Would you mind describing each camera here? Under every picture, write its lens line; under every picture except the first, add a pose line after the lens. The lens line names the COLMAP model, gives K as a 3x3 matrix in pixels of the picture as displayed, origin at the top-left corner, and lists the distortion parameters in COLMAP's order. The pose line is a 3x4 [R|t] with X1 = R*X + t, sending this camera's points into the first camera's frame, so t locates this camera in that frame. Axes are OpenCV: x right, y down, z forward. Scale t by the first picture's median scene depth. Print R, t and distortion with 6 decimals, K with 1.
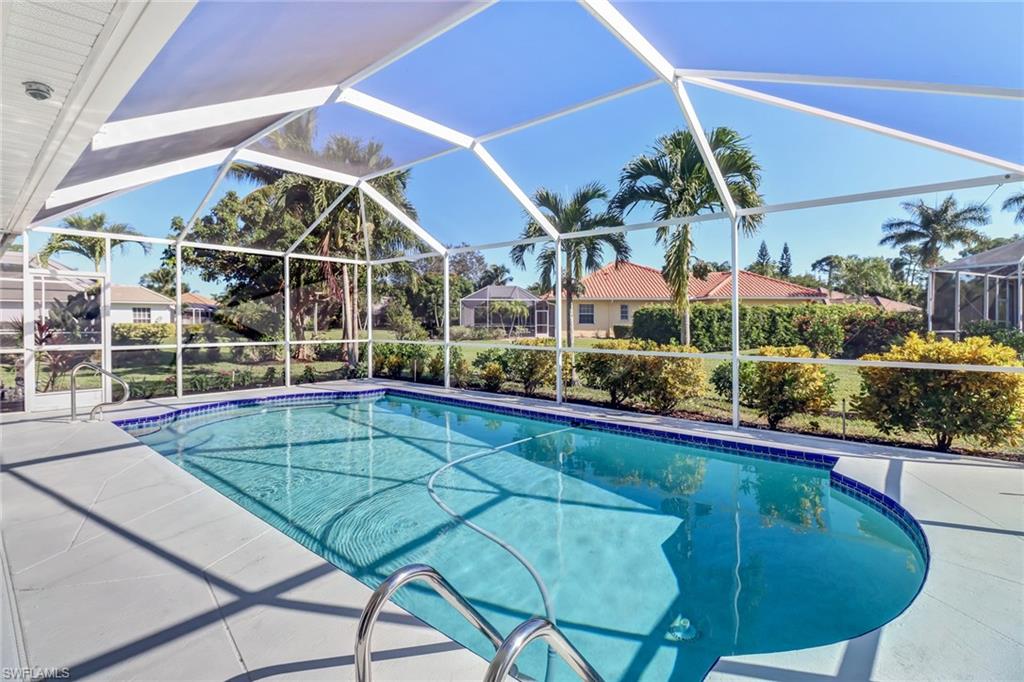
lens RADIAL K [[489.9, 0, 513.3], [0, 489.9, 326.1], [0, 0, 1]] dist [0.000840, -0.012676]
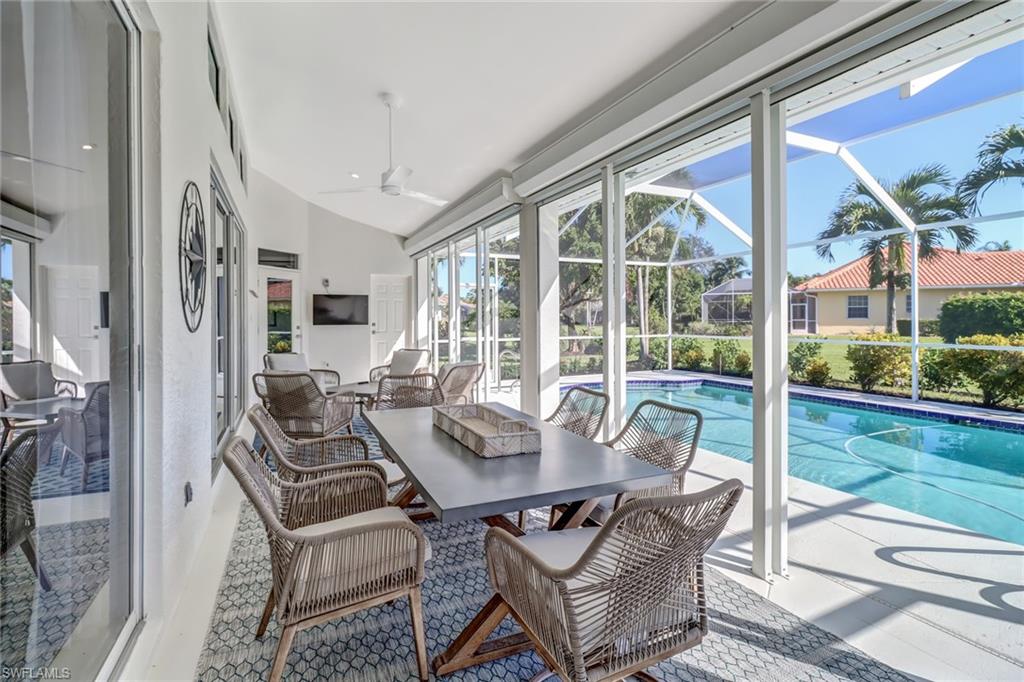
lens RADIAL K [[489.9, 0, 513.3], [0, 489.9, 326.1], [0, 0, 1]] dist [0.000840, -0.012676]
pose [[0.907544, -0.003666, -0.419940, -0.170448], [0.006849, 0.999958, 0.006072, -0.000684], [0.419900, -0.008387, 0.907532, -0.155213]]
